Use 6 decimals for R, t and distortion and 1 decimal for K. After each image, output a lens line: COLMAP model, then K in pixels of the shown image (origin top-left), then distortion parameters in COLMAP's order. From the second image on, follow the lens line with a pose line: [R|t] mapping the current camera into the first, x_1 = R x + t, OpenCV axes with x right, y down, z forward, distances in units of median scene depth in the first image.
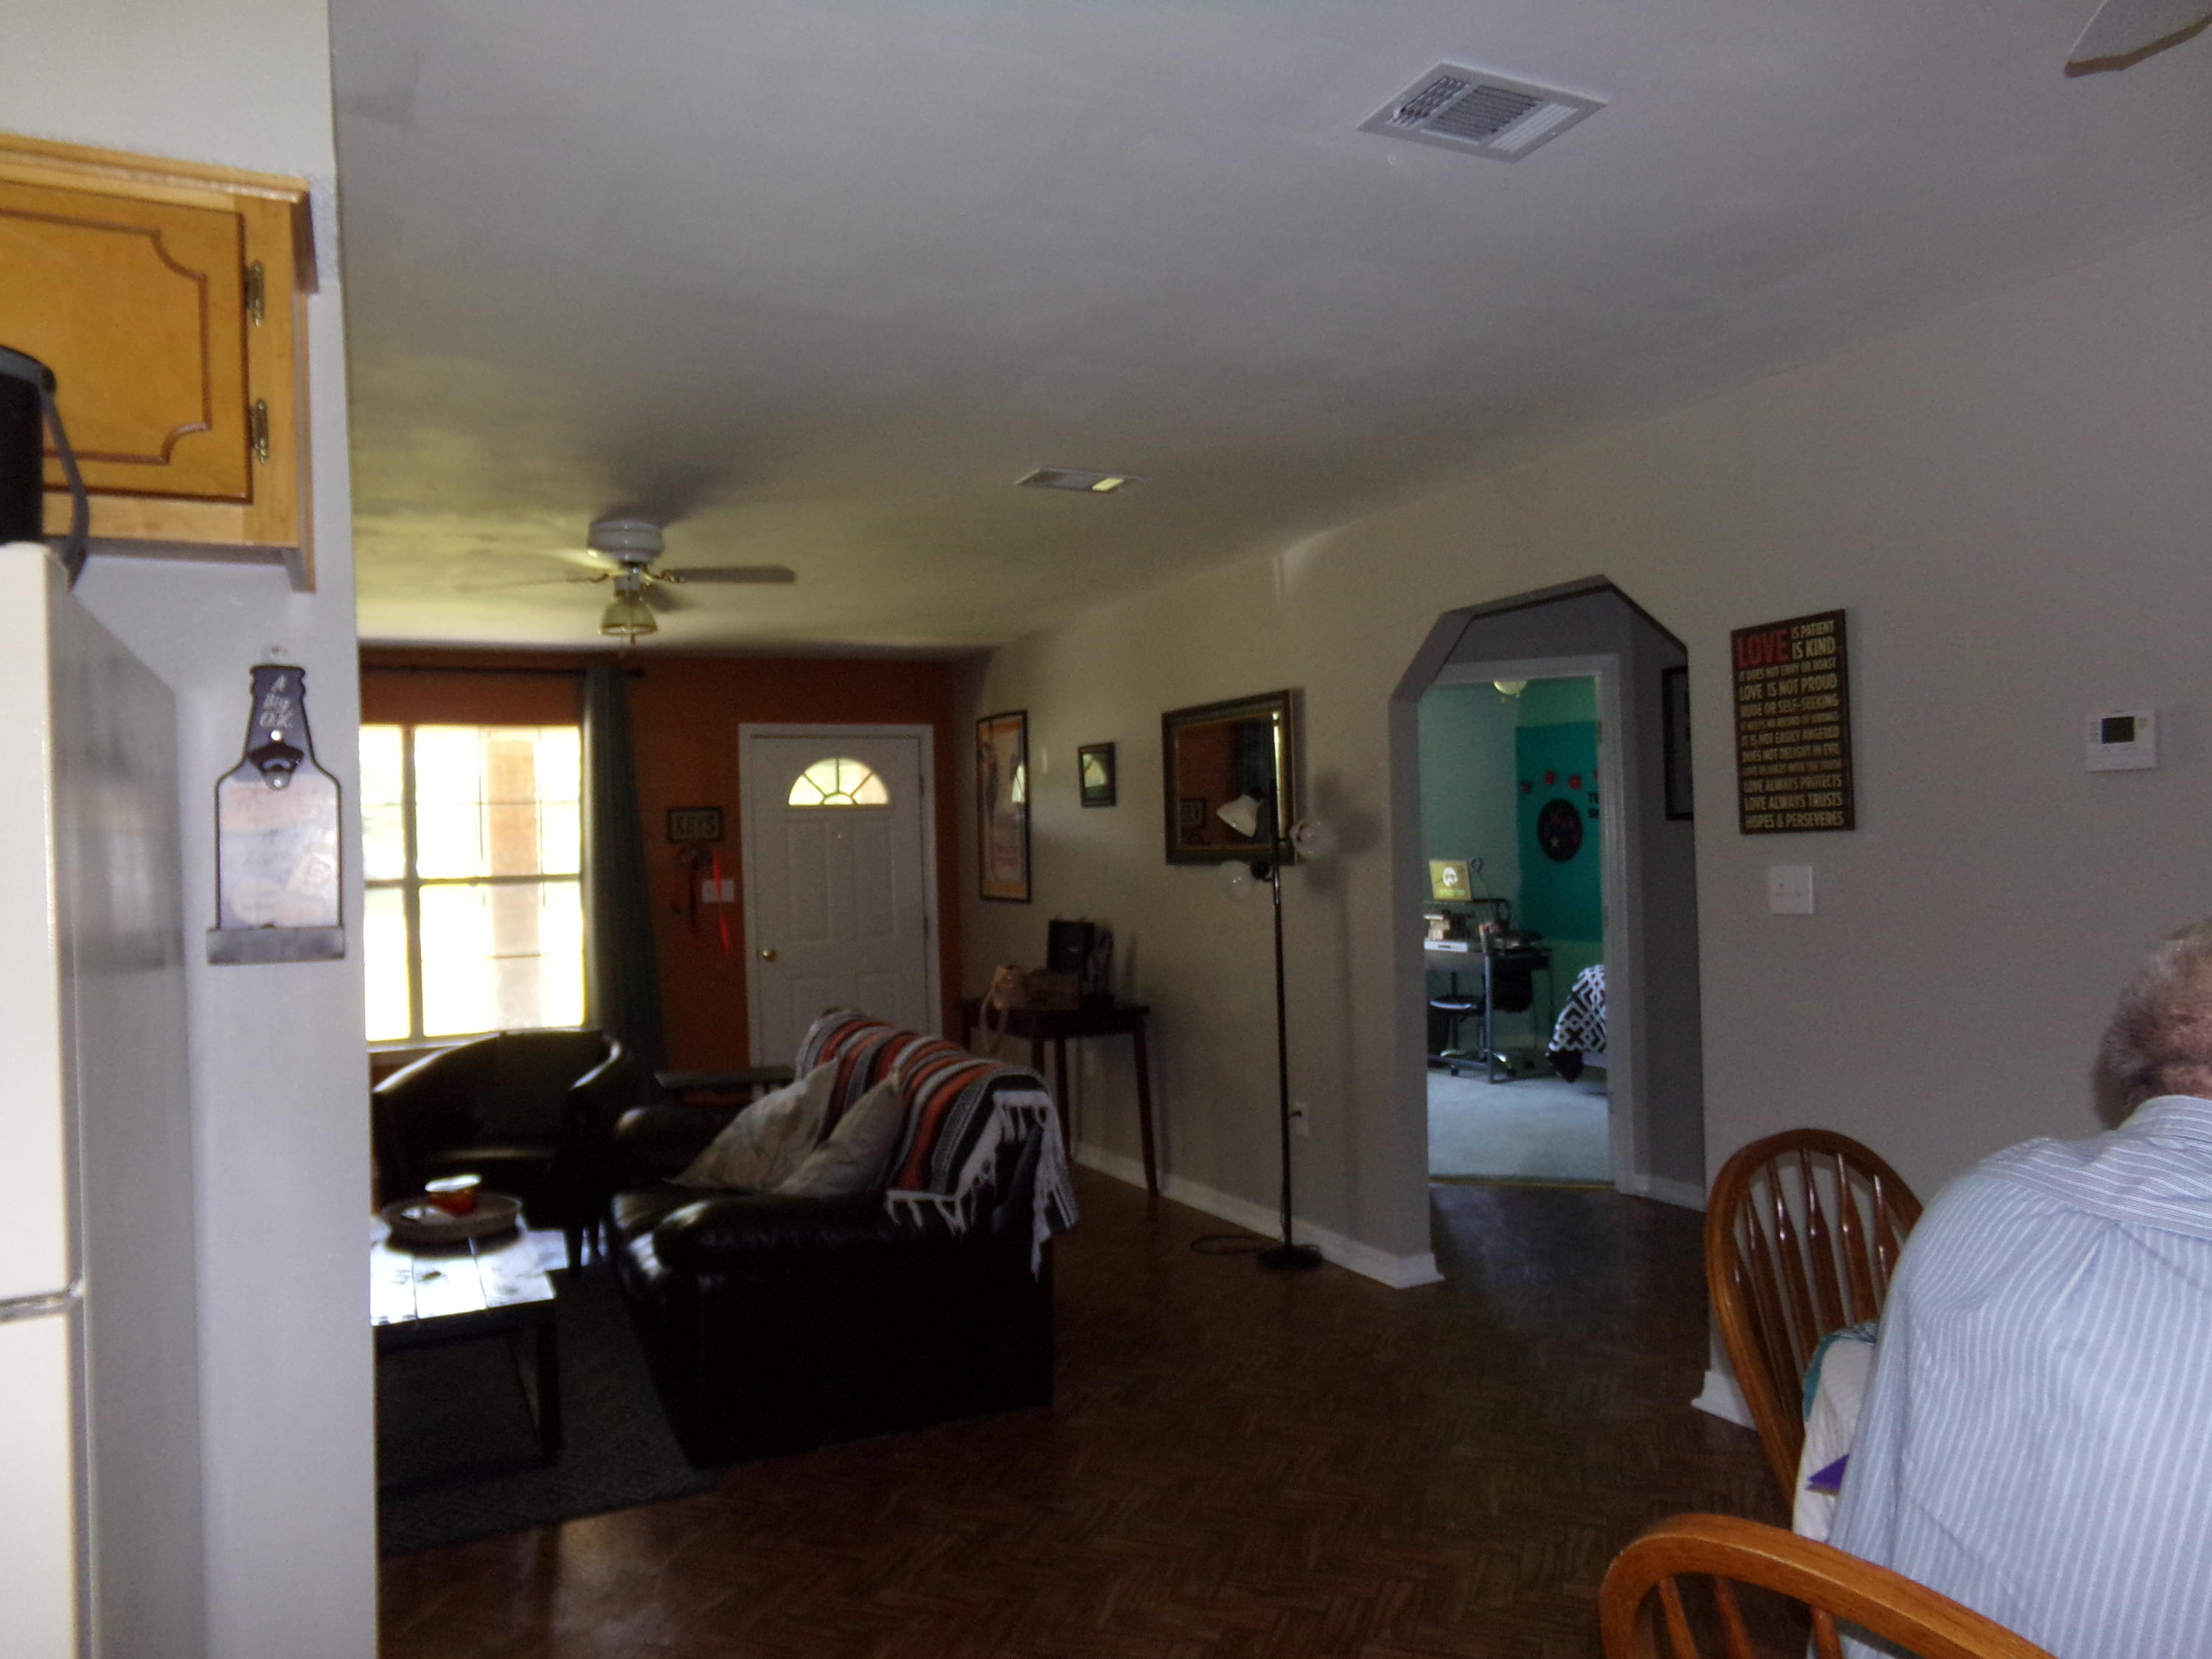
lens RADIAL K [[1505.2, 0, 1109.9], [0, 1505.2, 834.8], [0, 0, 1]] dist [-0.134202, 0.232849]
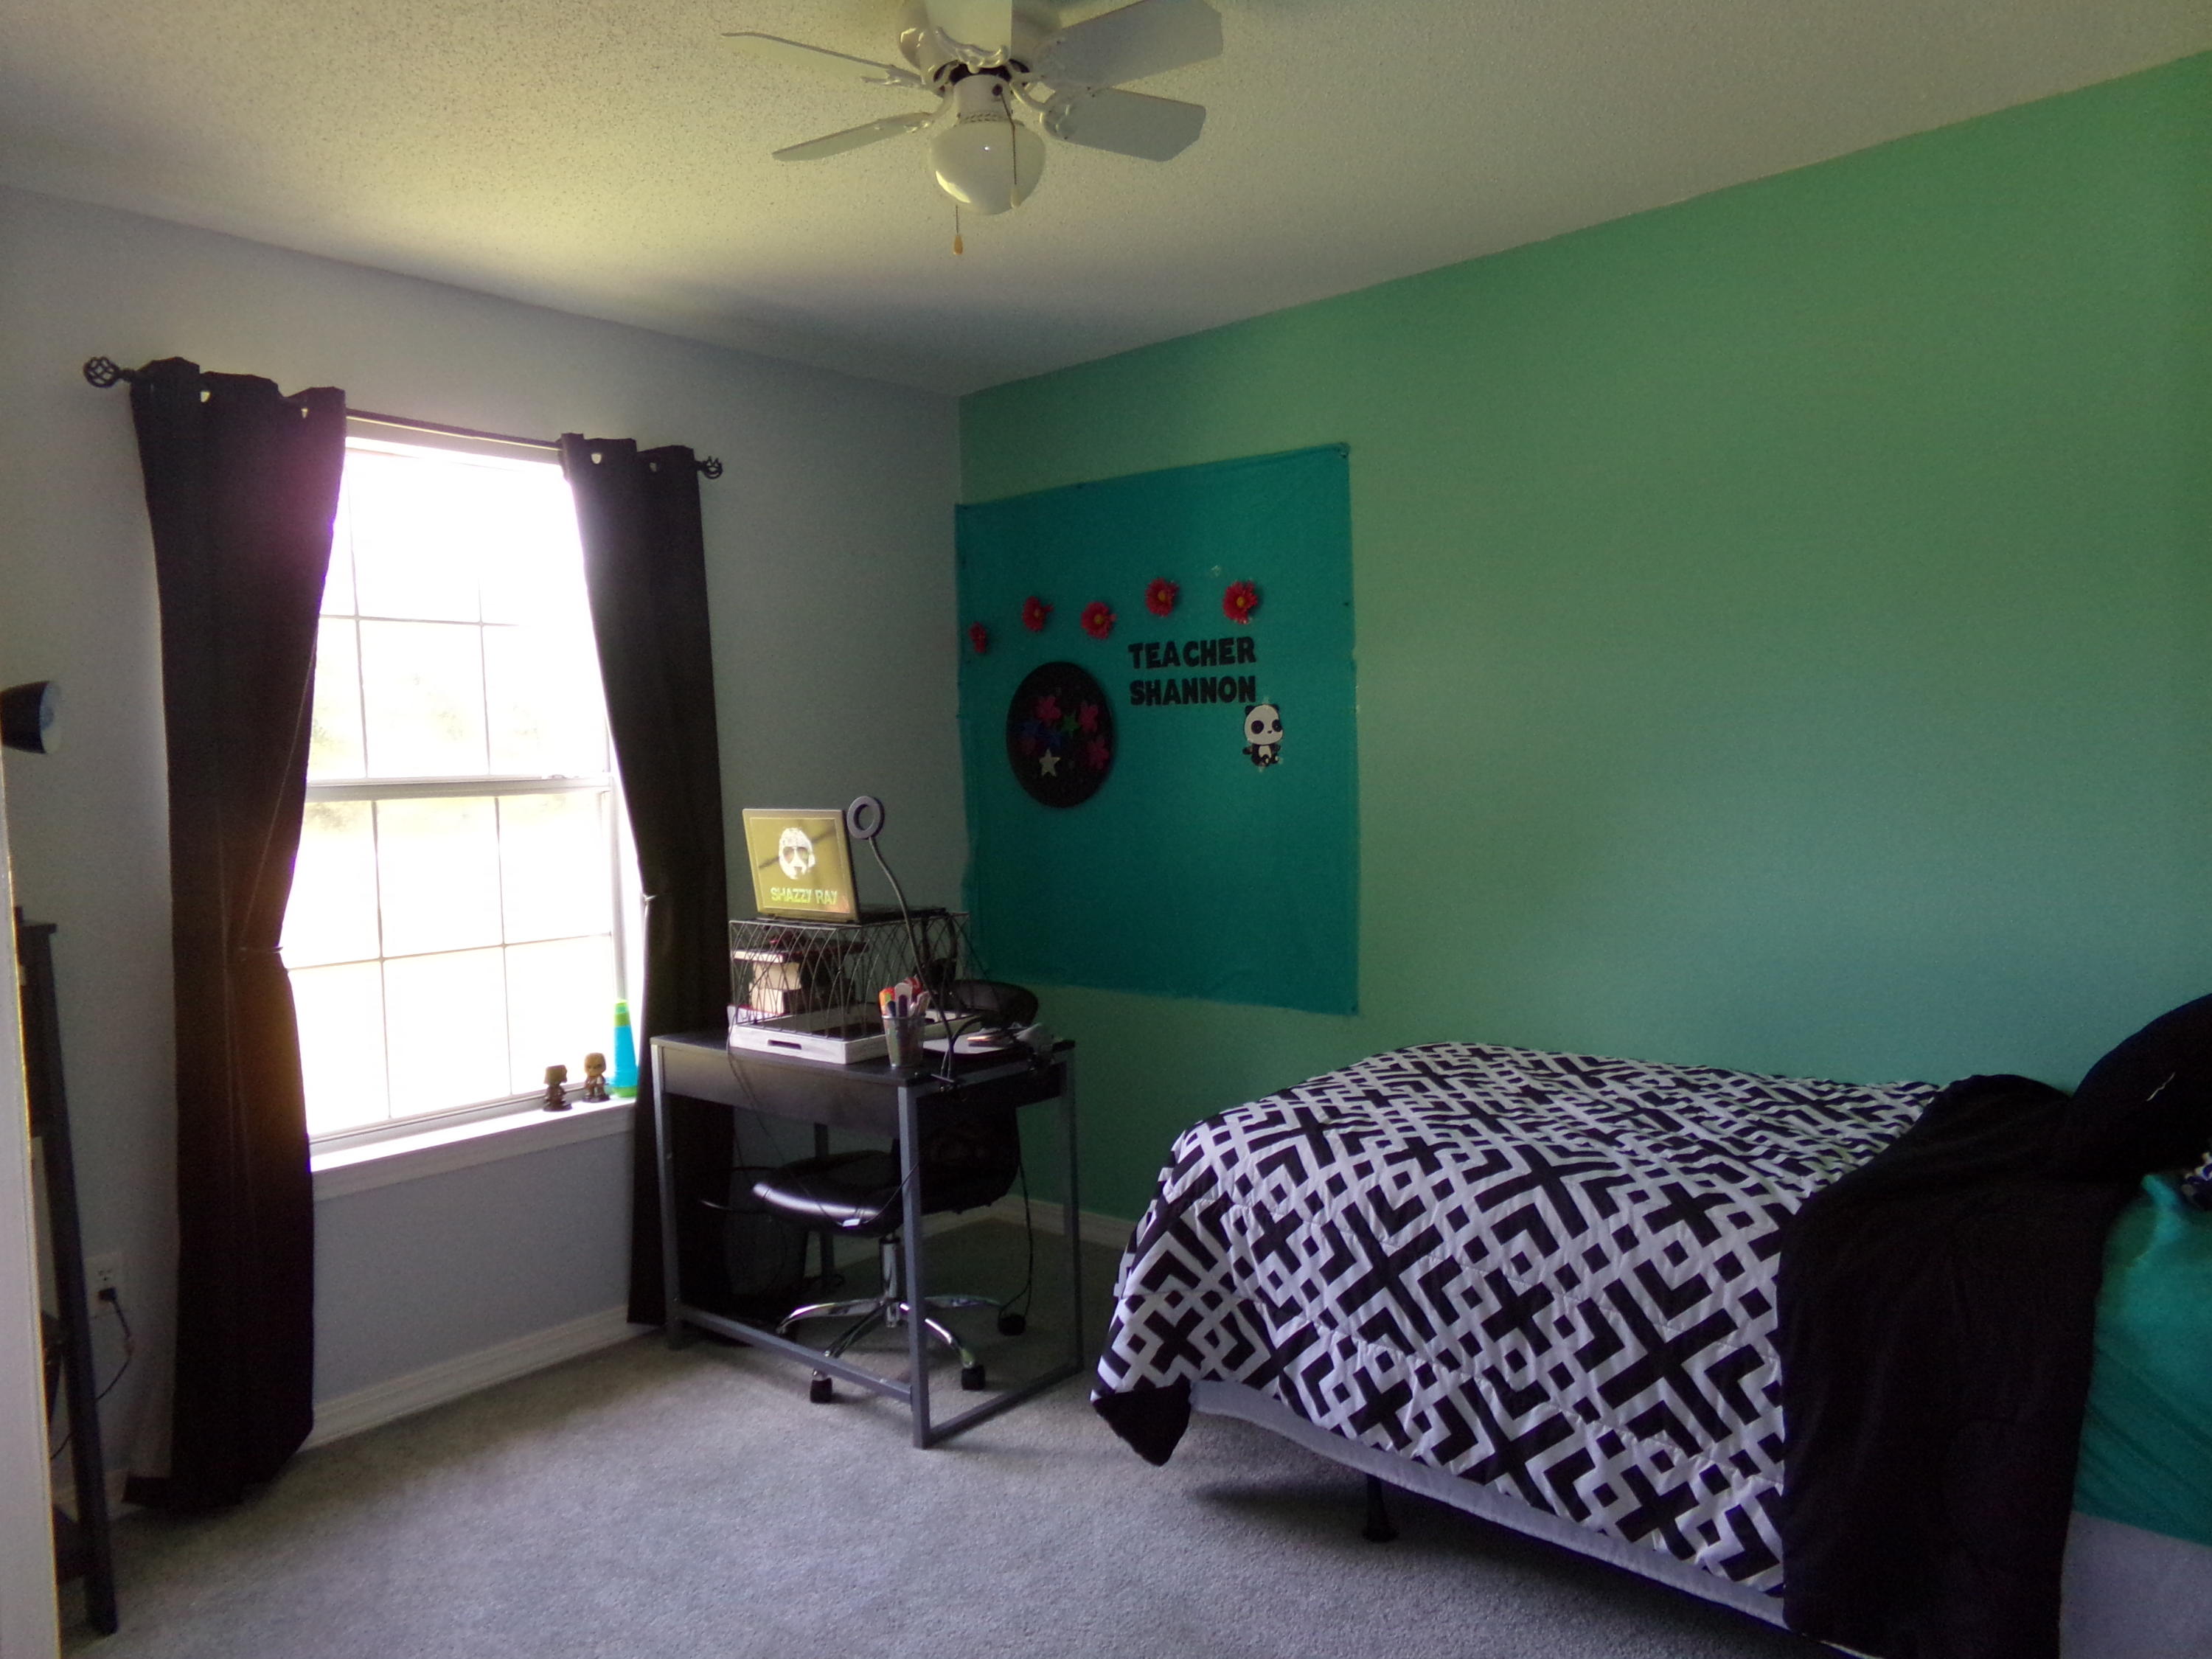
lens RADIAL K [[1510.1, 0, 1106.0], [0, 1510.1, 829.5], [0, 0, 1]] dist [-0.156158, 0.294405]
pose [[0.921130, -0.013068, 0.389035, 0.160587], [0.000016, 0.999438, 0.033534, 0.010650], [-0.389255, -0.030883, 0.920612, 0.659356]]
